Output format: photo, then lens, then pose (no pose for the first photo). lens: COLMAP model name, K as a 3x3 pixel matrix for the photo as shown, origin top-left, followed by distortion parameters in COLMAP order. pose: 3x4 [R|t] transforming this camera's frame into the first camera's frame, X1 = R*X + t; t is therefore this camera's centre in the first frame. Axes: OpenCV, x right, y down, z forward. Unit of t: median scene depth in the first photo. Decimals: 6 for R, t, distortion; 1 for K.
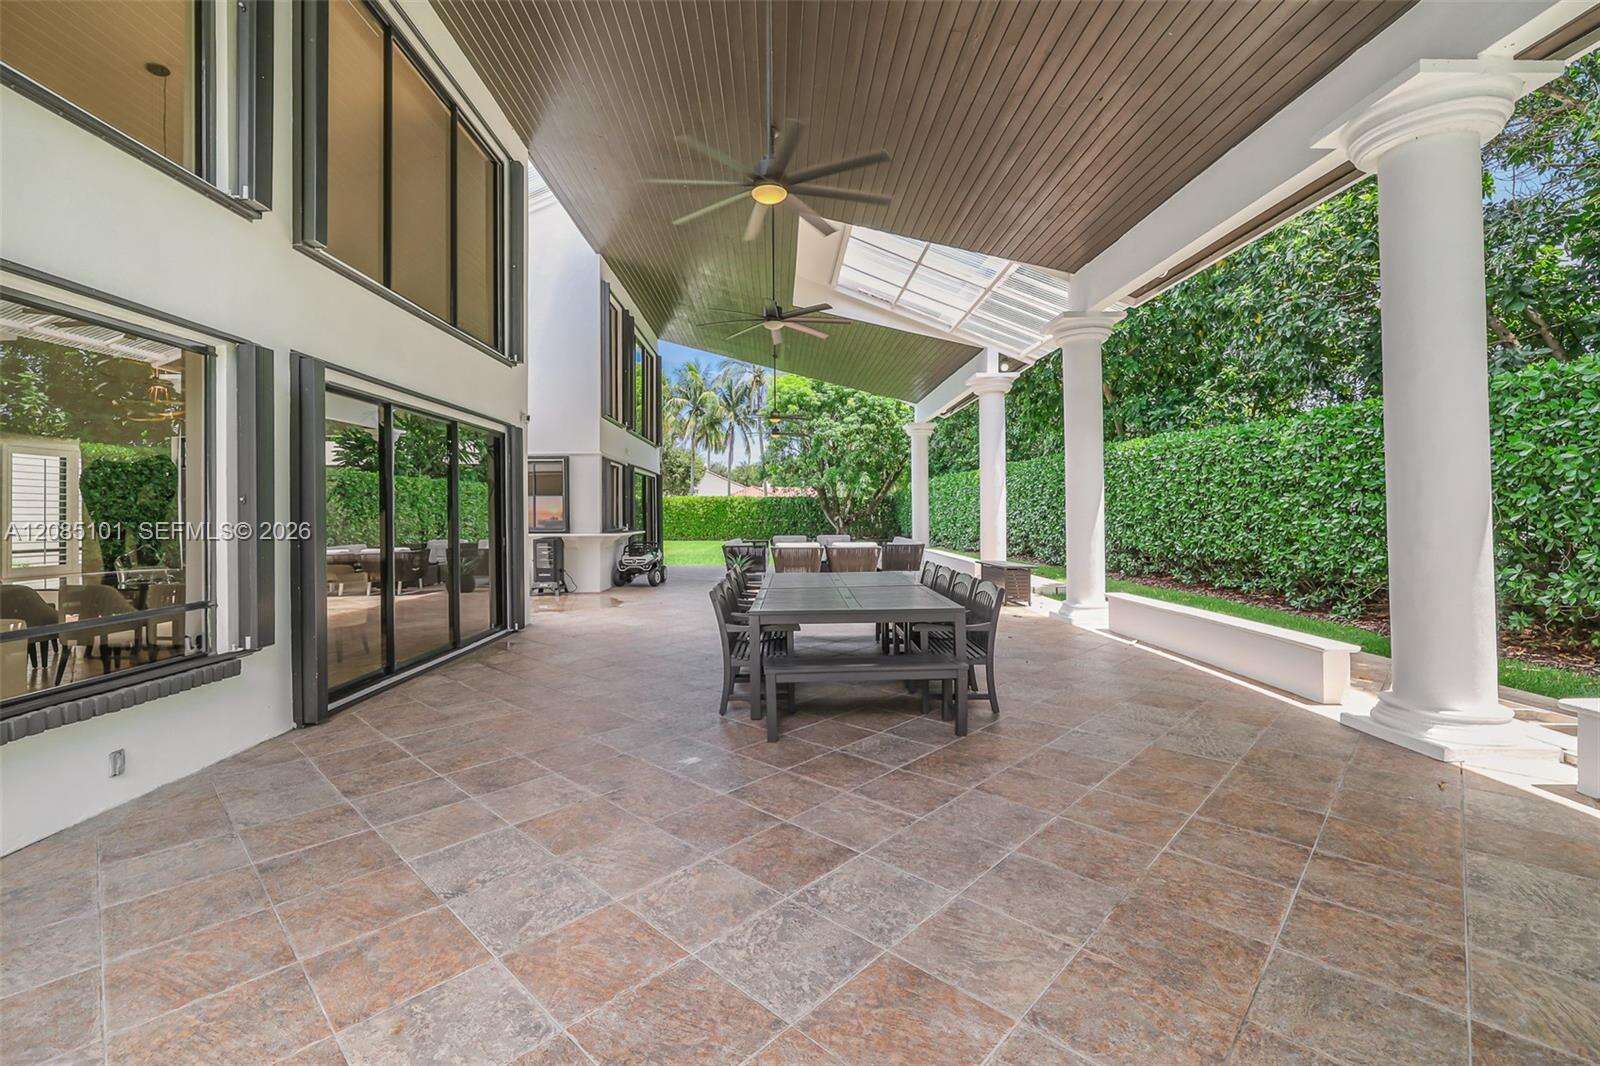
lens RADIAL K [[675.8, 0, 800.6], [0, 675.8, 521.2], [0, 0, 1]] dist [-0.000684, 0.000384]
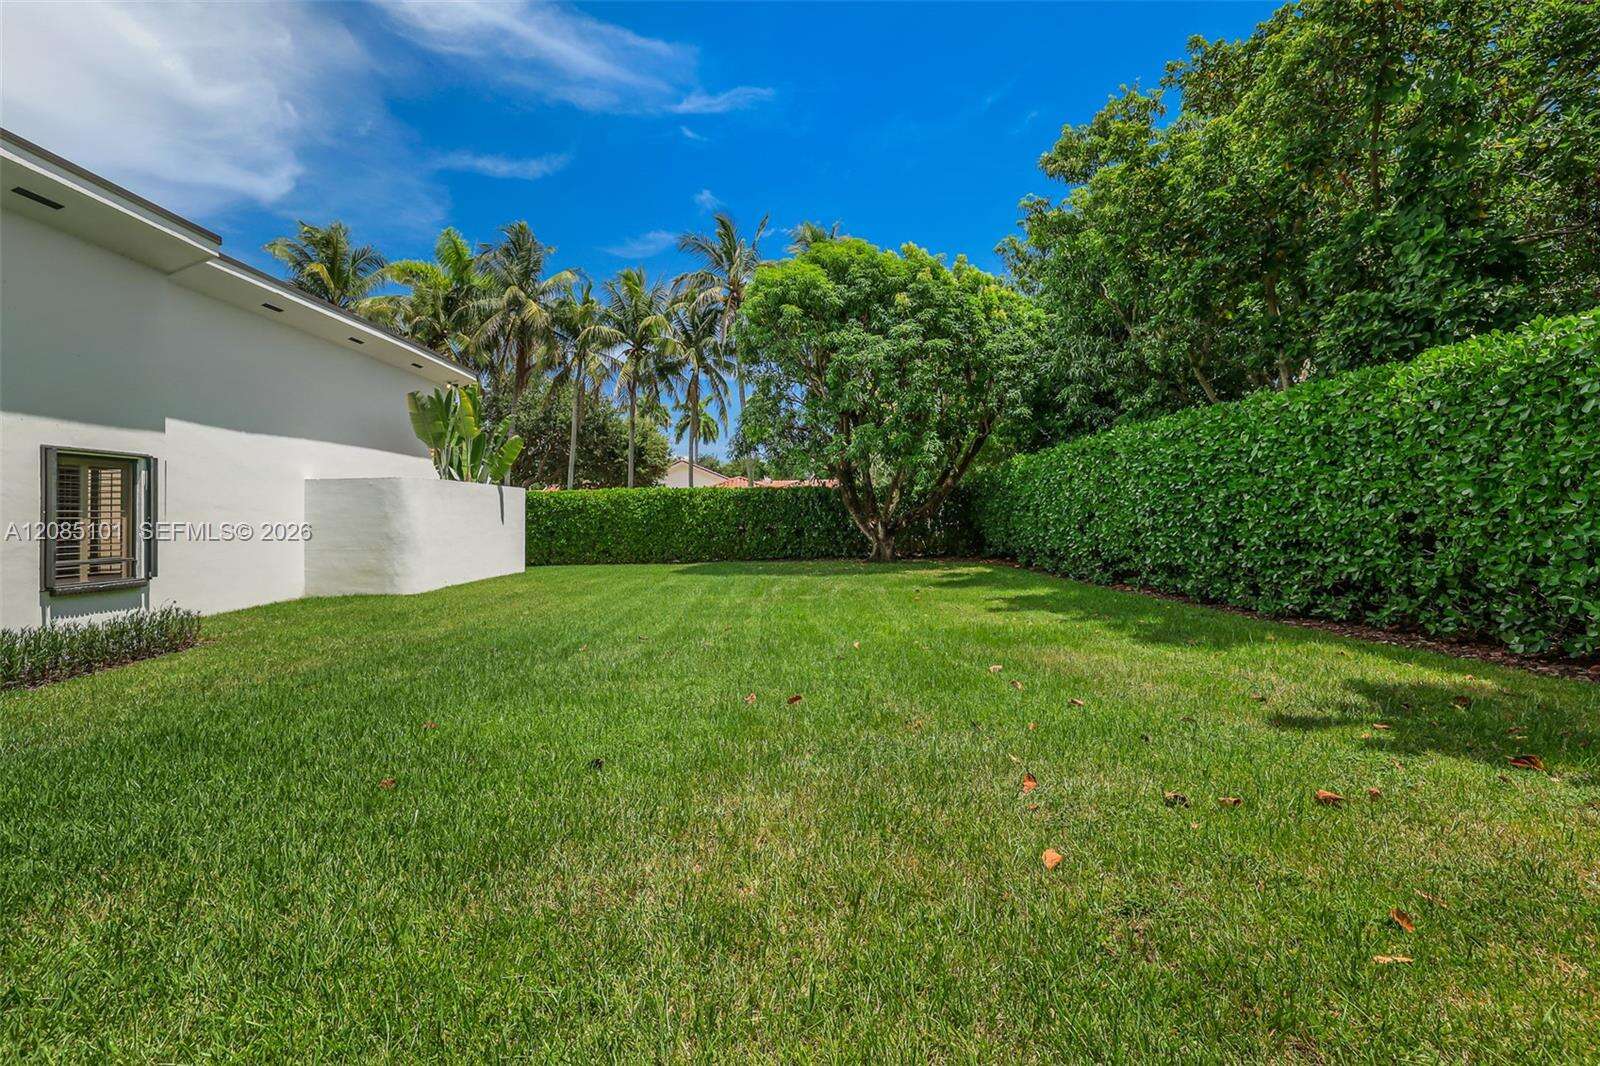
lens RADIAL K [[675.8, 0, 799.4], [0, 675.8, 521.1], [0, 0, 1]] dist [-0.000684, 0.000384]
pose [[0.999811, -0.009253, -0.017074, 0.002462], [0.009149, 0.999939, -0.006148, -0.003150], [0.017130, 0.005991, 0.999835, 0.441107]]
